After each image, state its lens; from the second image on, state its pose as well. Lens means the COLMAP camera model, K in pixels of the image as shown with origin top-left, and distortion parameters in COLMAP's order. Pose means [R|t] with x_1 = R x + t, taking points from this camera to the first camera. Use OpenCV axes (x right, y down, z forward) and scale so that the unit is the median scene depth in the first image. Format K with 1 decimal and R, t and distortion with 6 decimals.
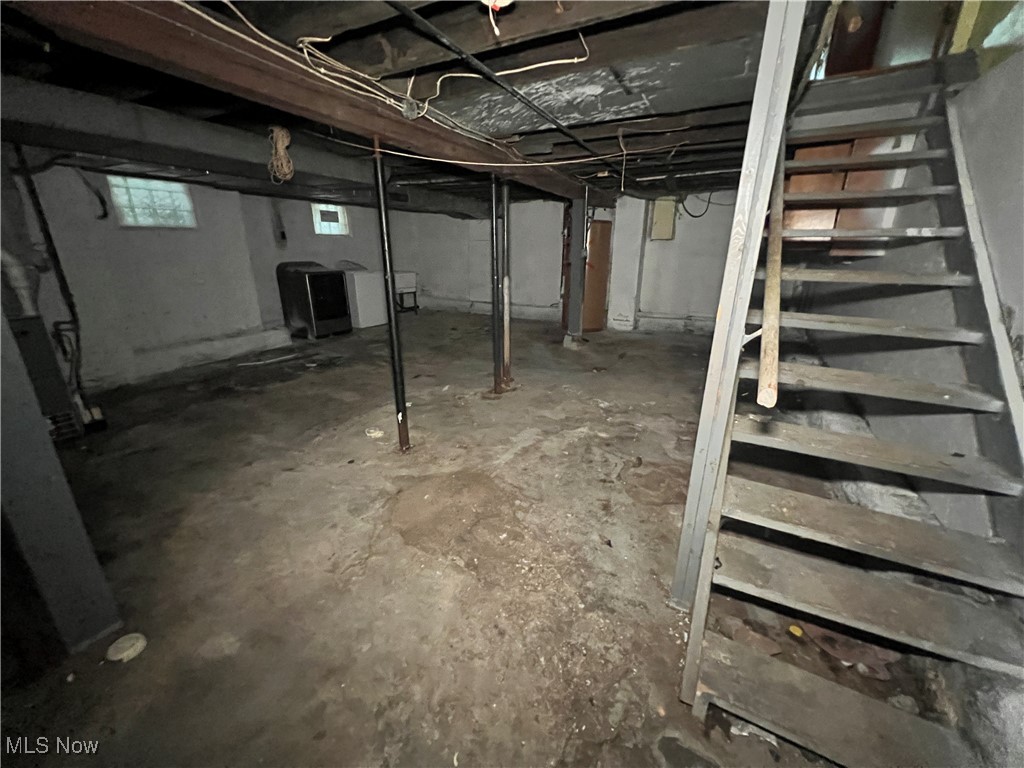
lens RADIAL K [[410.4, 0, 508.6], [0, 410.4, 385.0], [0, 0, 1]] dist [-0.000515, 0.000115]
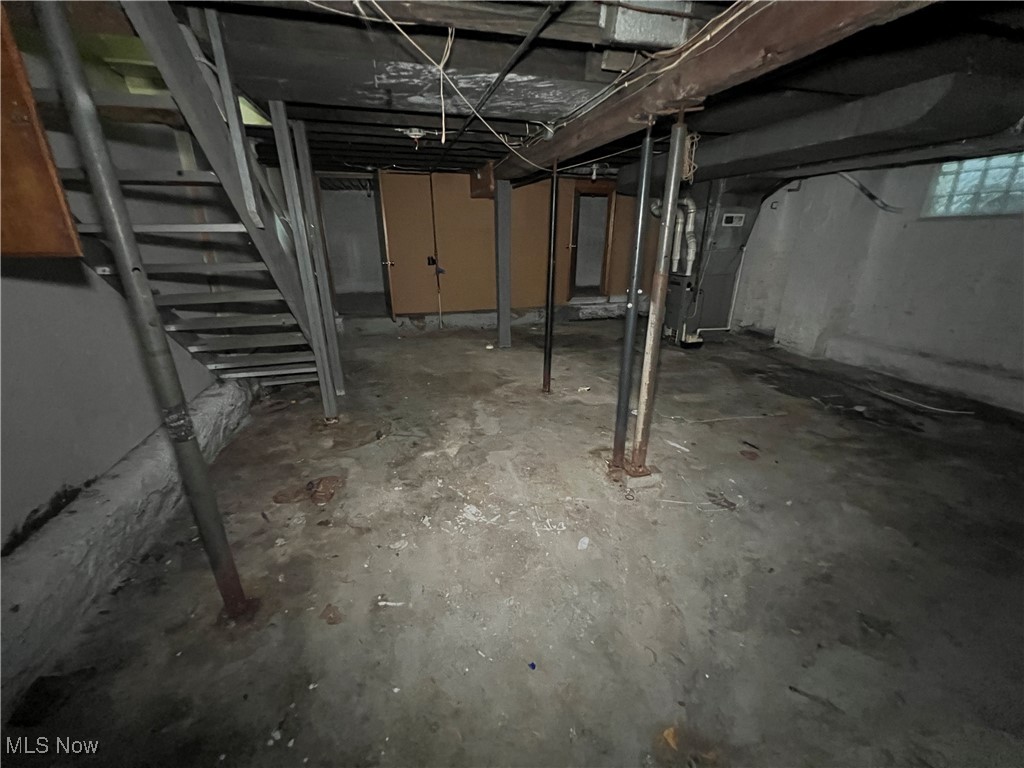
lens RADIAL K [[410.4, 0, 509.5], [0, 410.4, 385.1], [0, 0, 1]] dist [-0.000515, 0.000115]
pose [[-0.734424, 0.232789, -0.637519, 0.633236], [-0.217238, 0.809286, 0.545768, -0.524079], [0.642984, 0.539319, -0.543789, 1.516711]]
